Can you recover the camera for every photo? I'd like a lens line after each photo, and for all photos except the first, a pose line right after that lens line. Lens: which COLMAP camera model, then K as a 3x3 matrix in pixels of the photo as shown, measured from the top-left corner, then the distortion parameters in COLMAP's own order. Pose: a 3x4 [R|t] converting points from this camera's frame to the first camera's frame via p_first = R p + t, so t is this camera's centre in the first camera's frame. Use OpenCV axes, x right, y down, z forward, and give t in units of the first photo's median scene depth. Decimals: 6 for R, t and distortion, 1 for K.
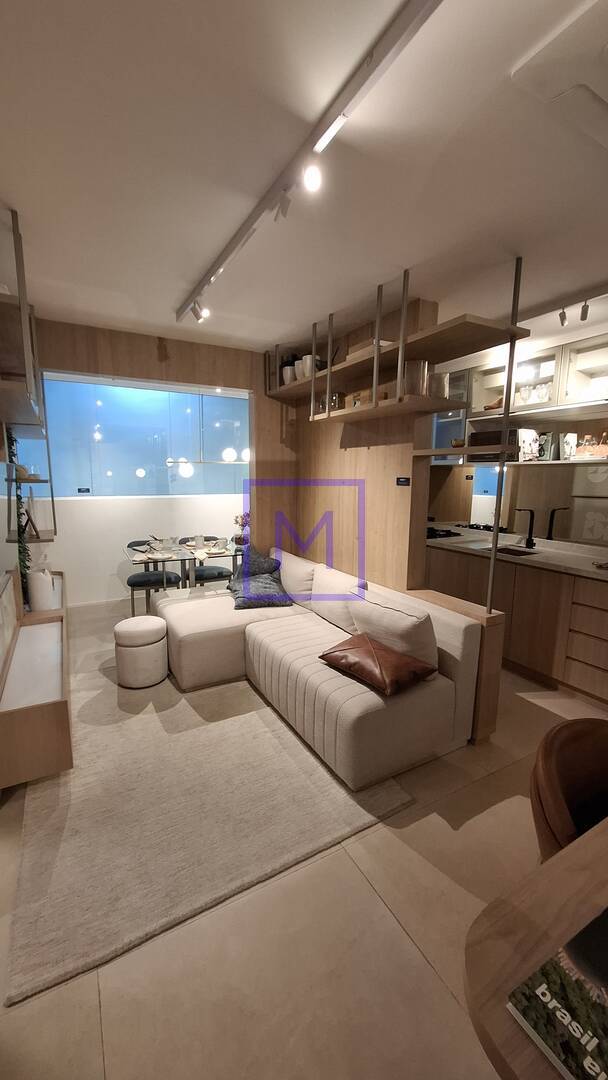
lens RADIAL K [[428.9, 0, 303.9], [0, 428.9, 544.5], [0, 0, 1]] dist [-0.010581, 0.004433]
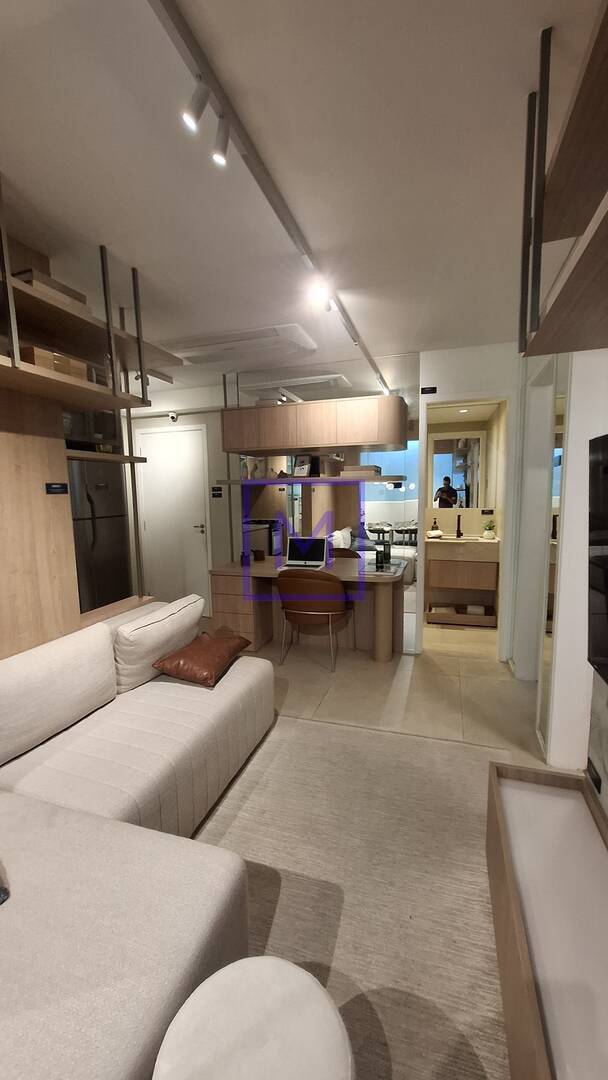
lens RADIAL K [[428.9, 0, 303.9], [0, 428.9, 544.5], [0, 0, 1]] dist [-0.010581, 0.004433]
pose [[-0.681866, -0.086350, 0.726362, -0.679462], [0.128678, 0.963362, 0.235321, -0.189063], [-0.720070, 0.253924, -0.645772, 1.308802]]
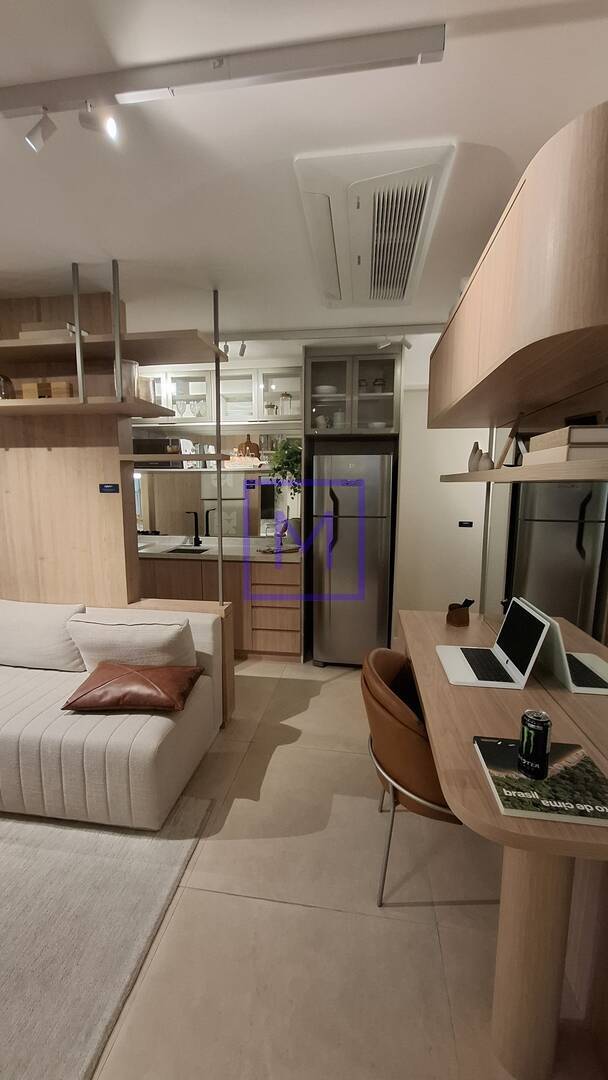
lens RADIAL K [[428.9, 0, 303.9], [0, 428.9, 544.5], [0, 0, 1]] dist [-0.010581, 0.004433]
pose [[0.607763, -0.117373, 0.785397, -0.270206], [0.129515, 0.990425, 0.047790, -0.019377], [-0.783486, 0.072676, 0.617145, 0.129903]]
